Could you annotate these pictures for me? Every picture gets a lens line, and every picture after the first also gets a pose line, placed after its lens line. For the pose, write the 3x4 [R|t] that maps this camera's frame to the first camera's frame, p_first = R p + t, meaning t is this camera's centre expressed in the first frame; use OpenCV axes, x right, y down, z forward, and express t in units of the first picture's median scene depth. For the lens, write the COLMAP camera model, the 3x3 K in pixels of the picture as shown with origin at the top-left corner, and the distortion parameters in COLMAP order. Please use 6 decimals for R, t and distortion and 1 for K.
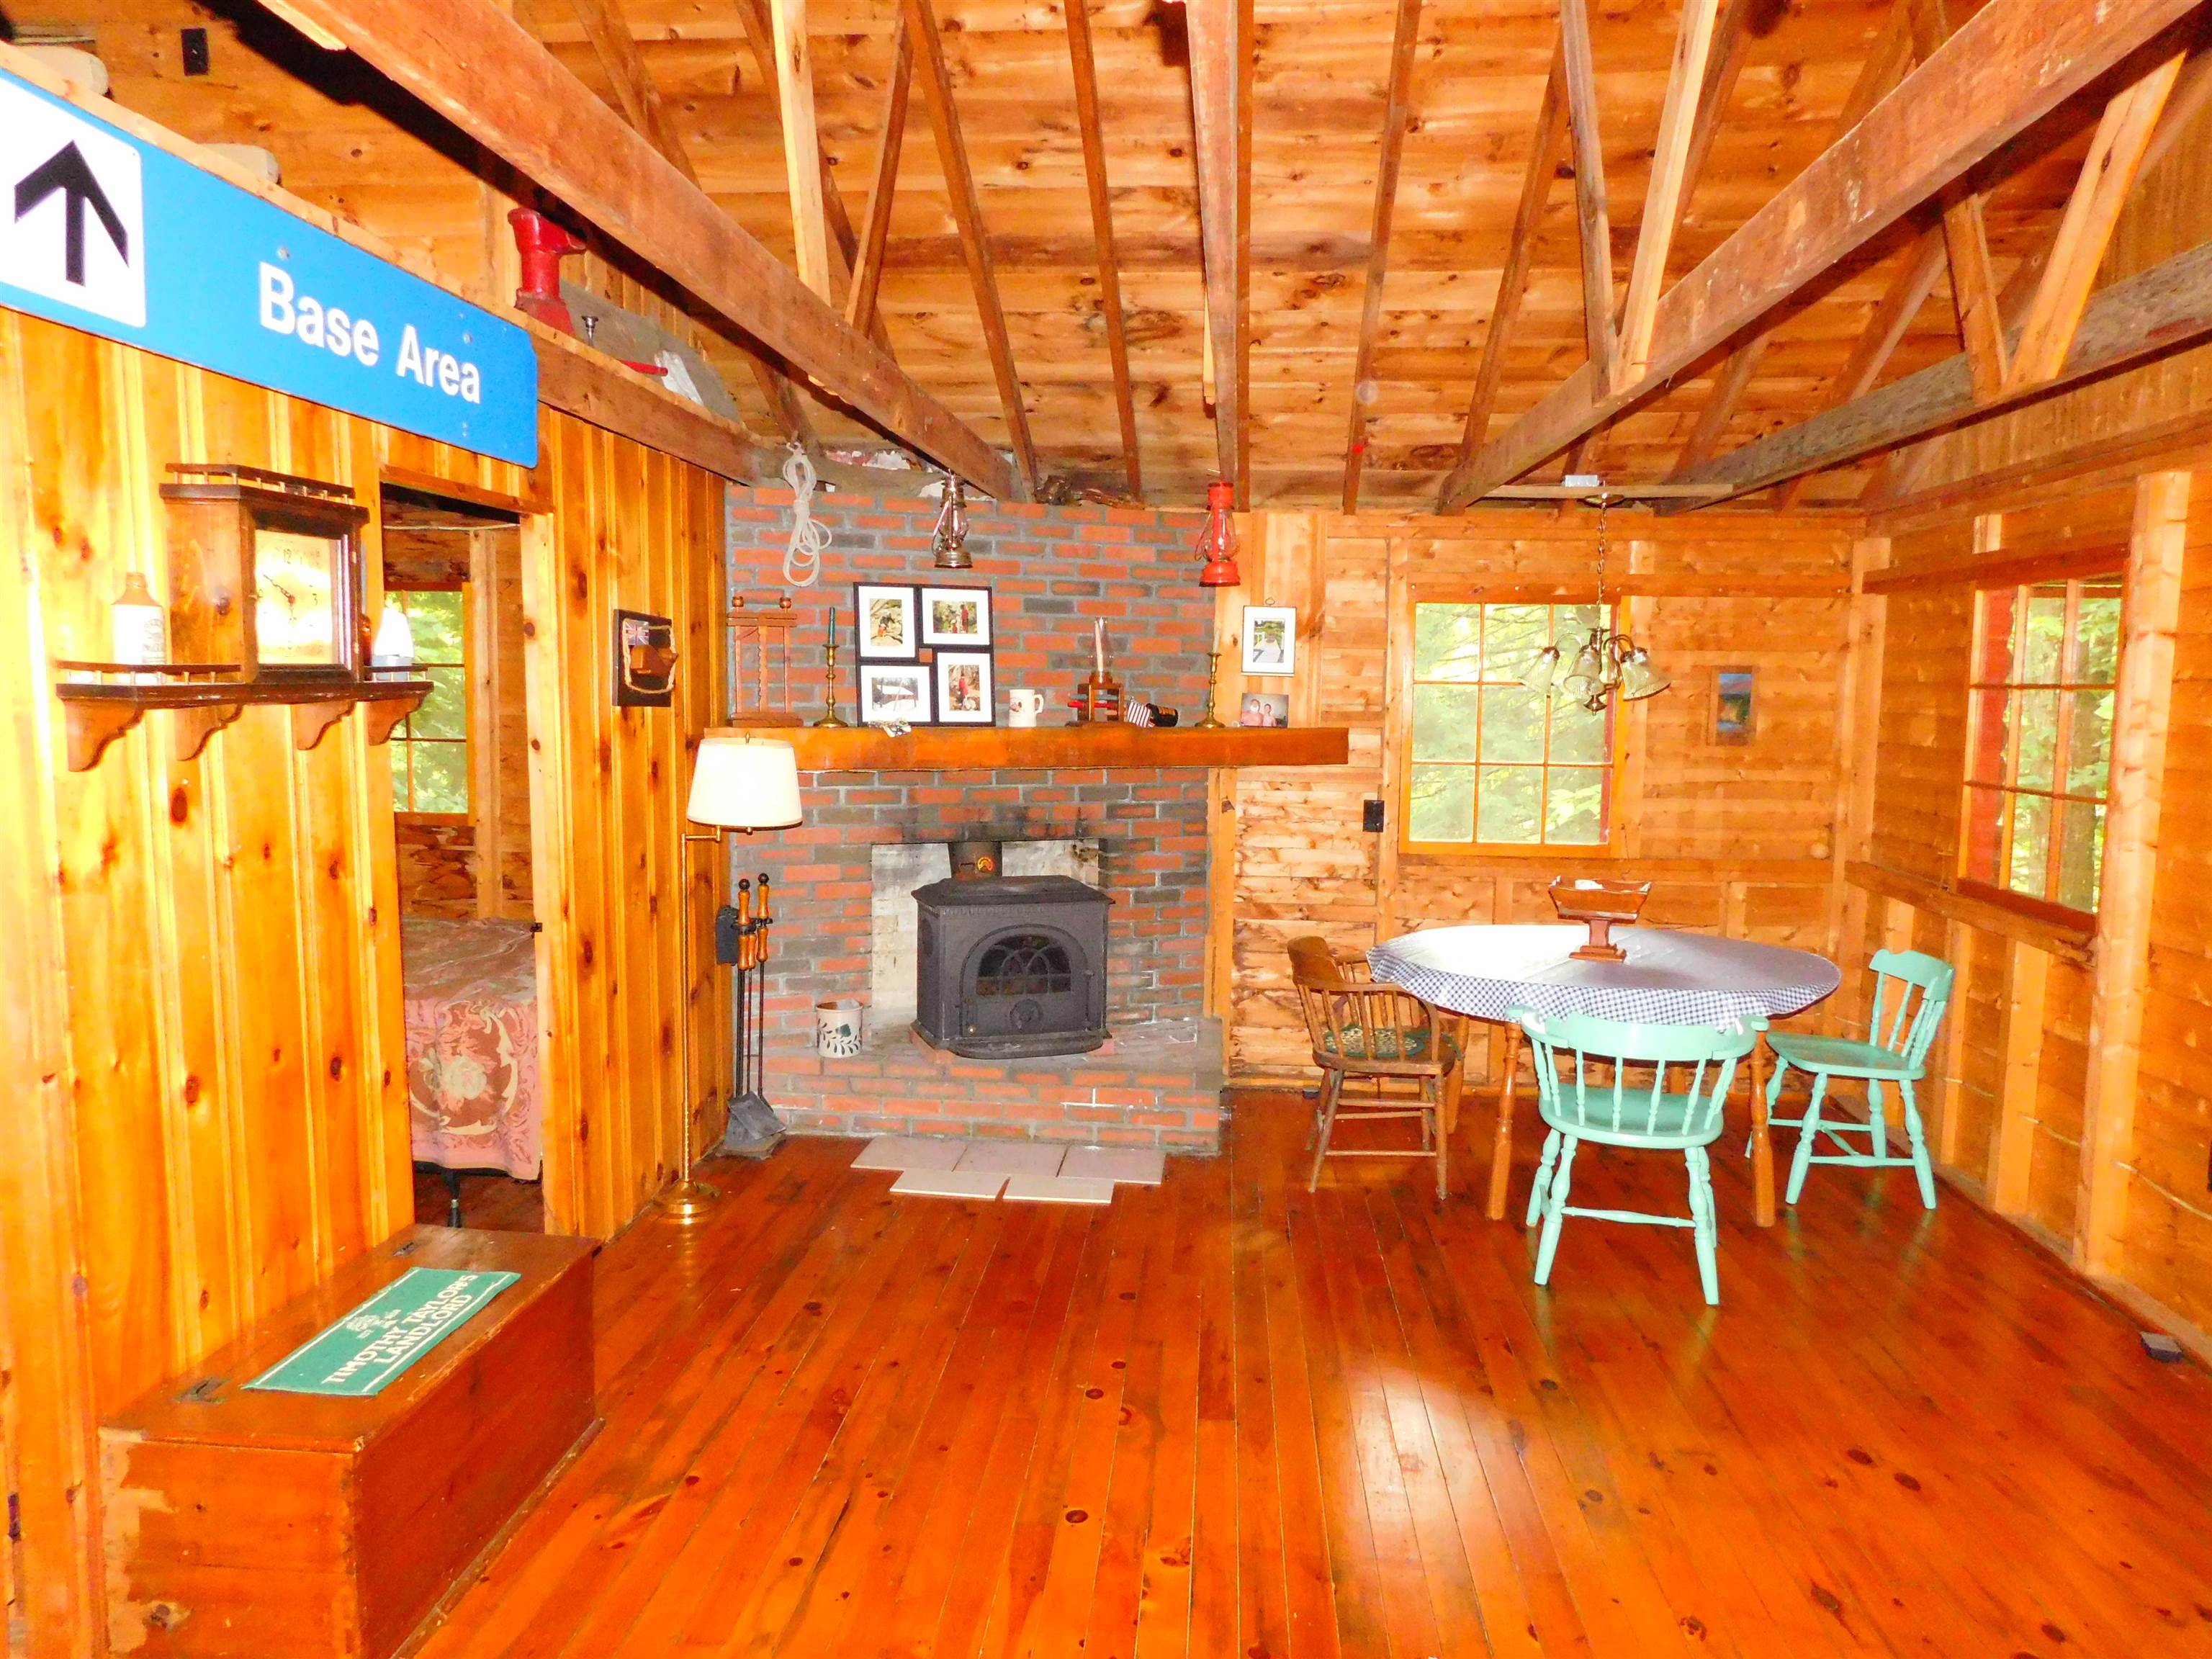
lens RADIAL K [[1452.9, 0, 1115.0], [0, 1452.9, 828.6], [0, 0, 1]] dist [-0.060898, 0.031990]
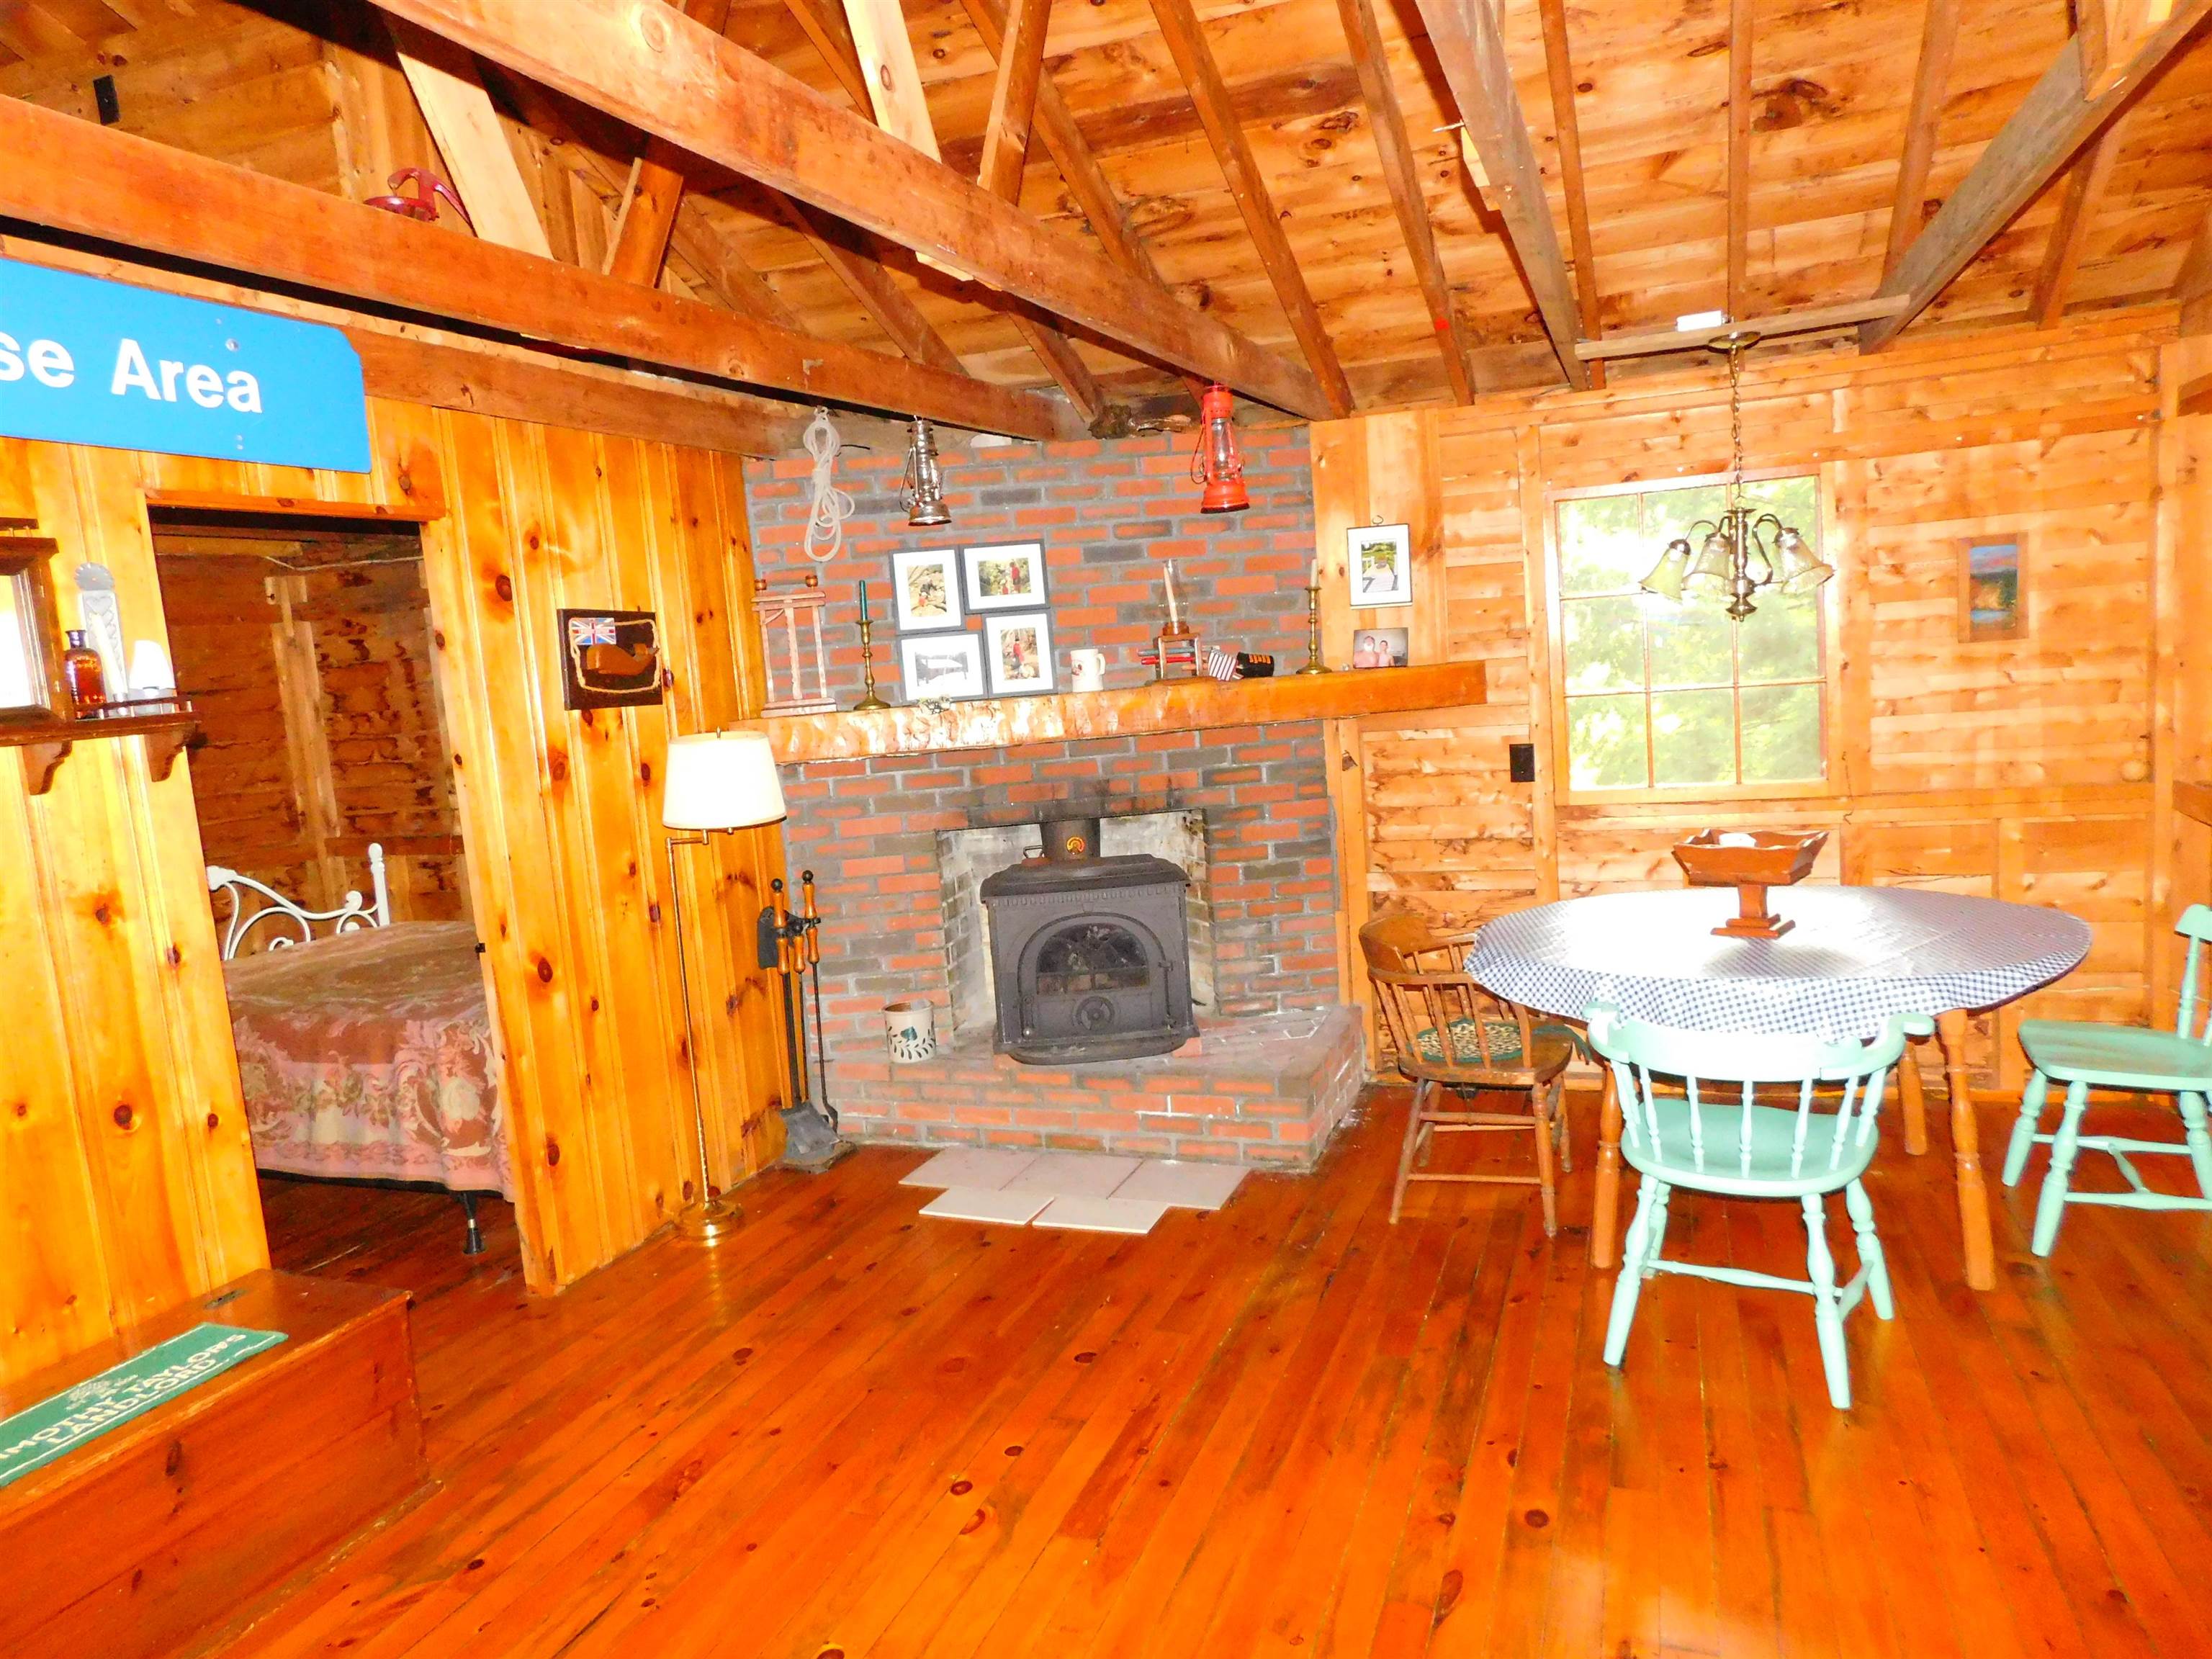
lens RADIAL K [[1457.9, 0, 1114.6], [0, 1457.9, 822.5], [0, 0, 1]] dist [-0.058321, 0.041707]
pose [[0.956195, -0.055475, -0.287426, 0.215447], [0.062913, 0.997879, 0.016700, -0.003380], [0.285890, -0.034051, 0.957657, 0.146844]]
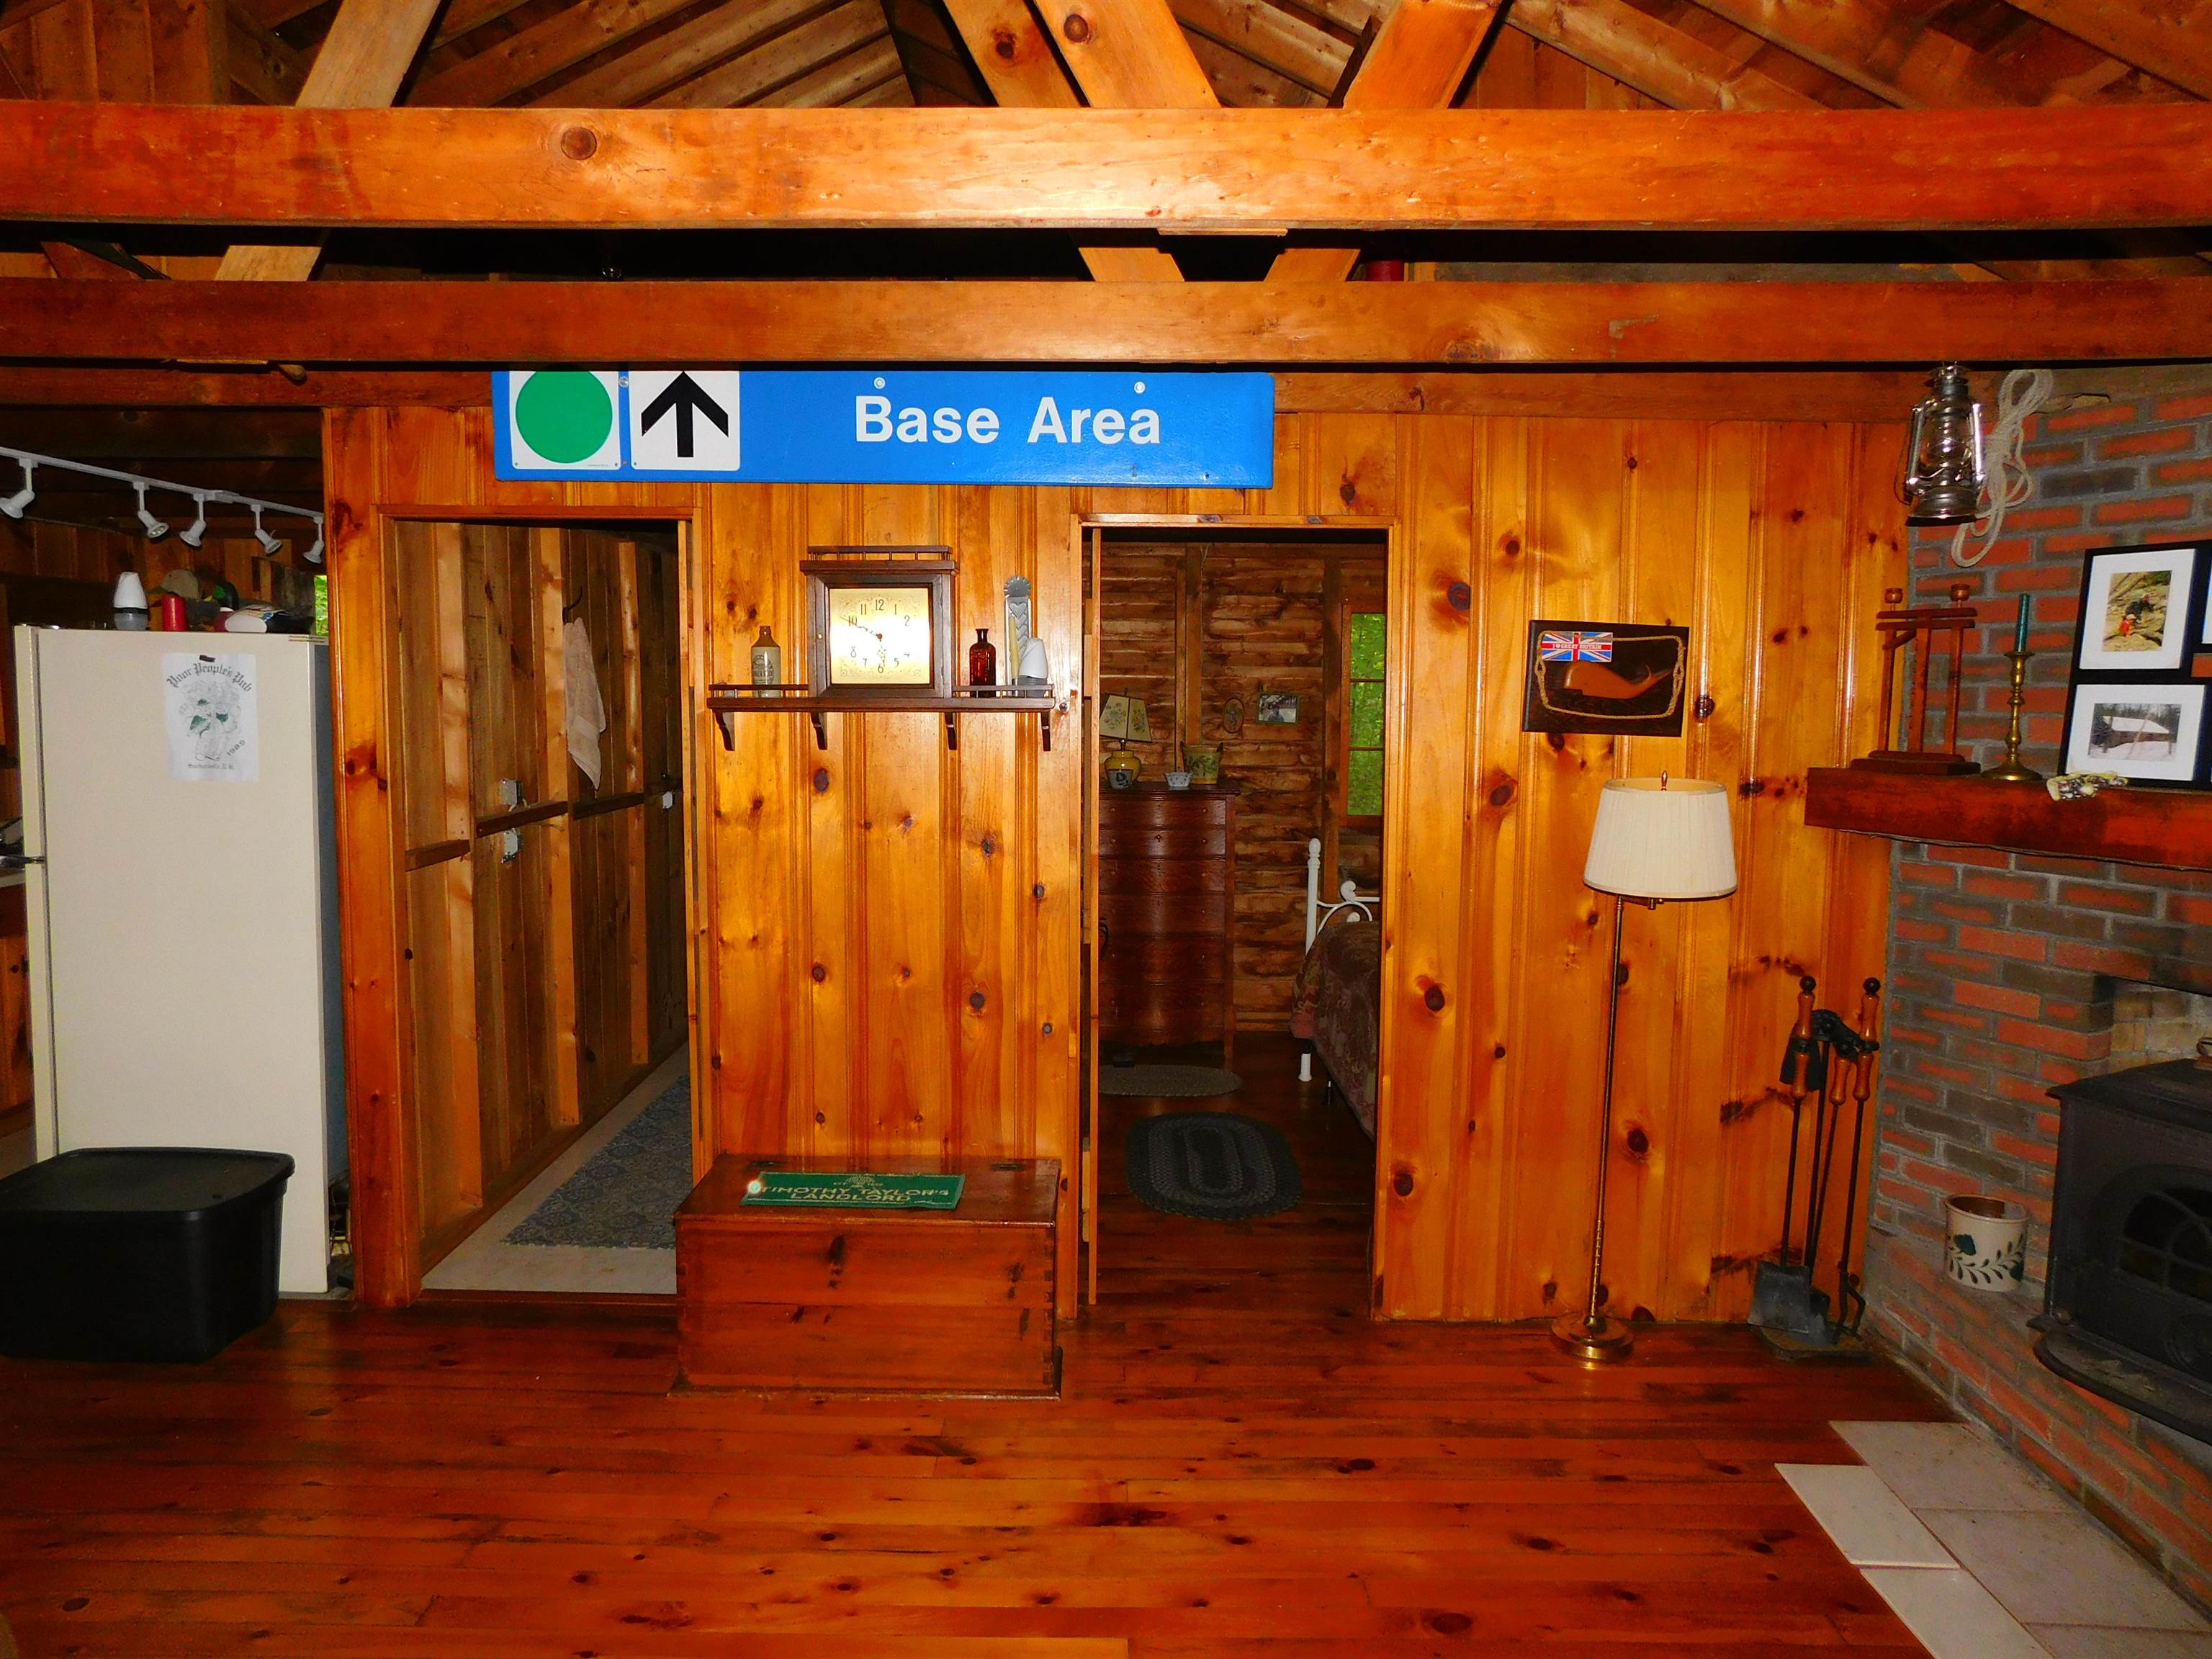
lens RADIAL K [[1457.9, 0, 1114.6], [0, 1457.9, 822.5], [0, 0, 1]] dist [-0.058321, 0.041707]
pose [[0.083912, 0.079793, -0.993273, 0.405247], [-0.109080, 0.991534, 0.070438, -0.051956], [0.990485, 0.102435, 0.091905, 0.542446]]
